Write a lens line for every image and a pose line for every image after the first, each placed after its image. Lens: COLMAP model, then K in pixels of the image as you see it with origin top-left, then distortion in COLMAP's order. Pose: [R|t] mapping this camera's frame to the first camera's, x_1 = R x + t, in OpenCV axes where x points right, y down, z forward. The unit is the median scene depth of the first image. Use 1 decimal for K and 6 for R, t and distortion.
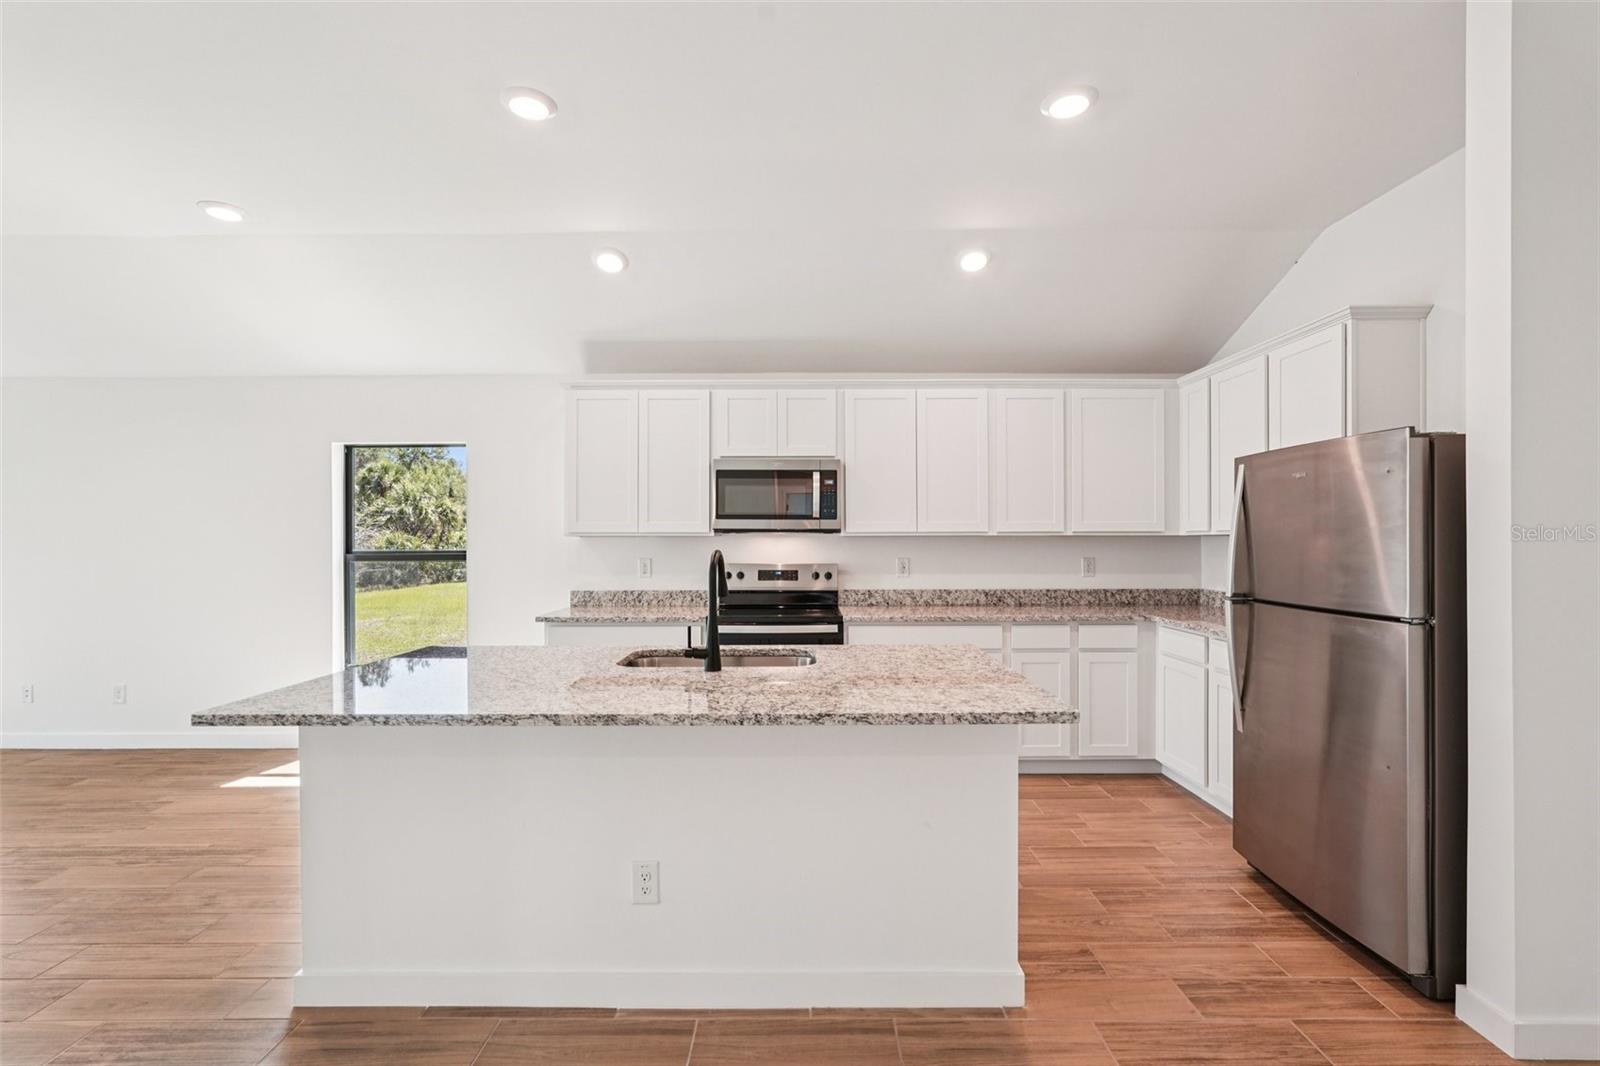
lens RADIAL K [[686.1, 0, 800.1], [0, 686.1, 534.1], [0, 0, 1]] dist [-0.004318, -0.000096]
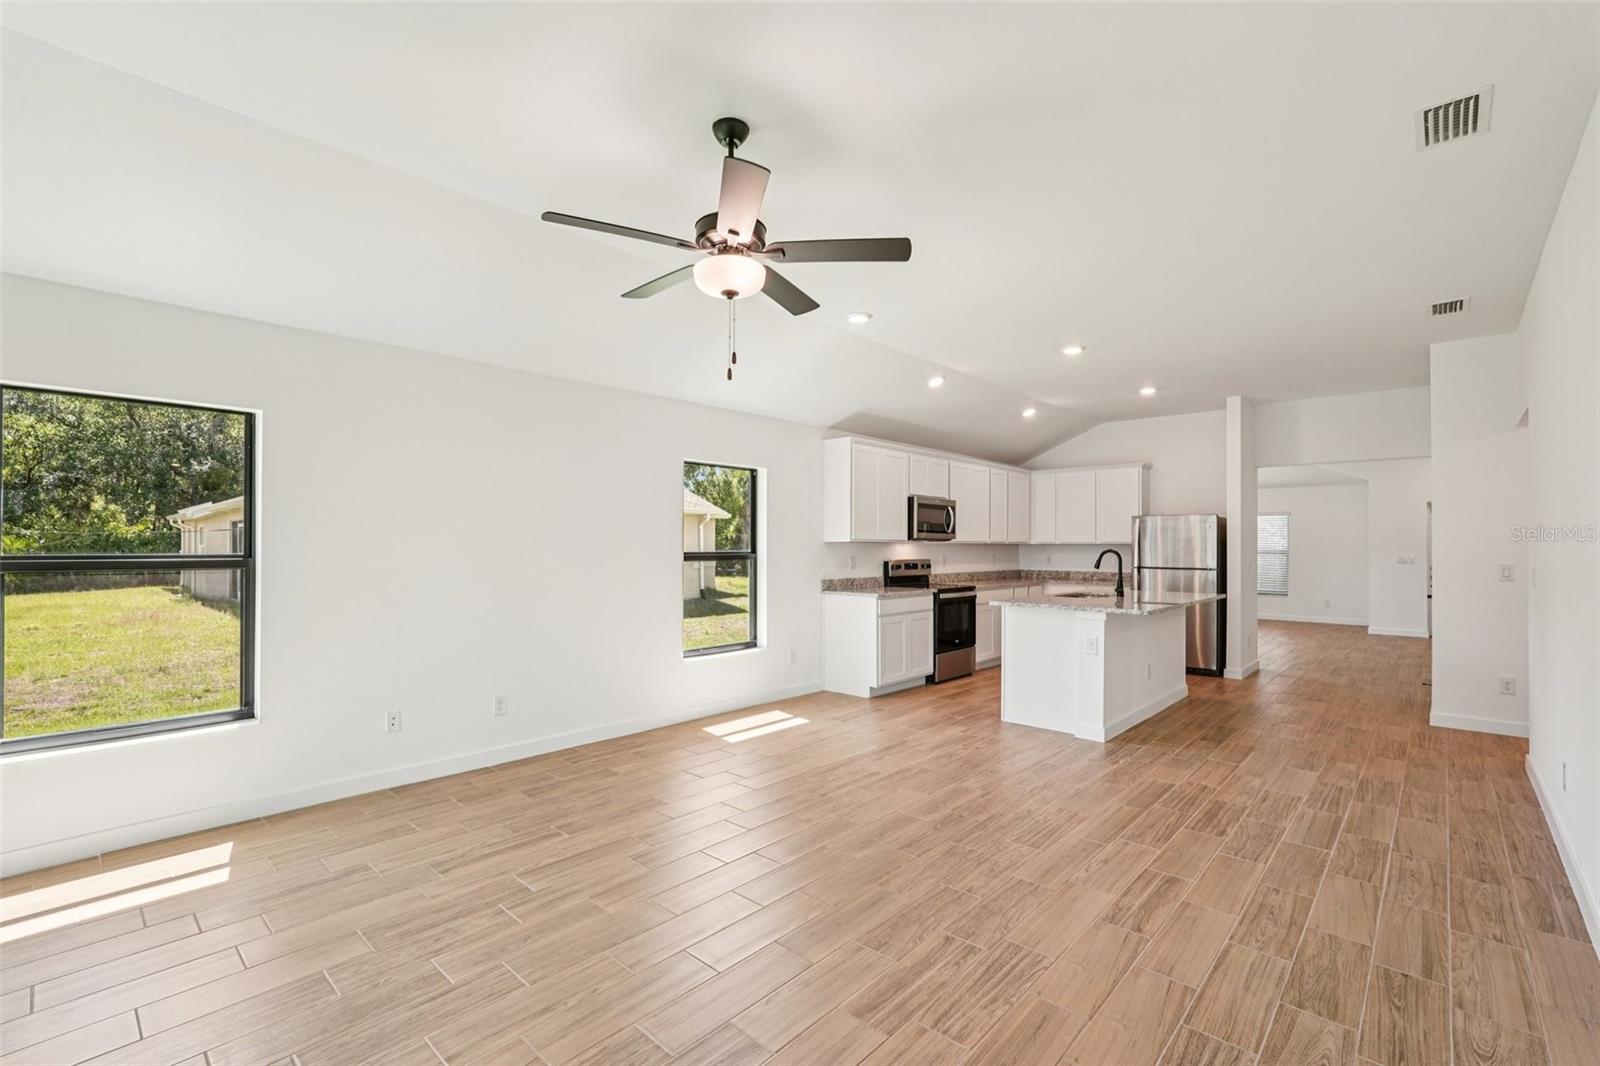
lens RADIAL K [[686.1, 0, 806.4], [0, 686.1, 542.3], [0, 0, 1]] dist [-0.004318, -0.000096]
pose [[0.686363, 0.007333, 0.727222, -1.457261], [-0.011363, 0.999935, 0.000642, 0.003654], [-0.727170, -0.008705, 0.686402, 0.053075]]
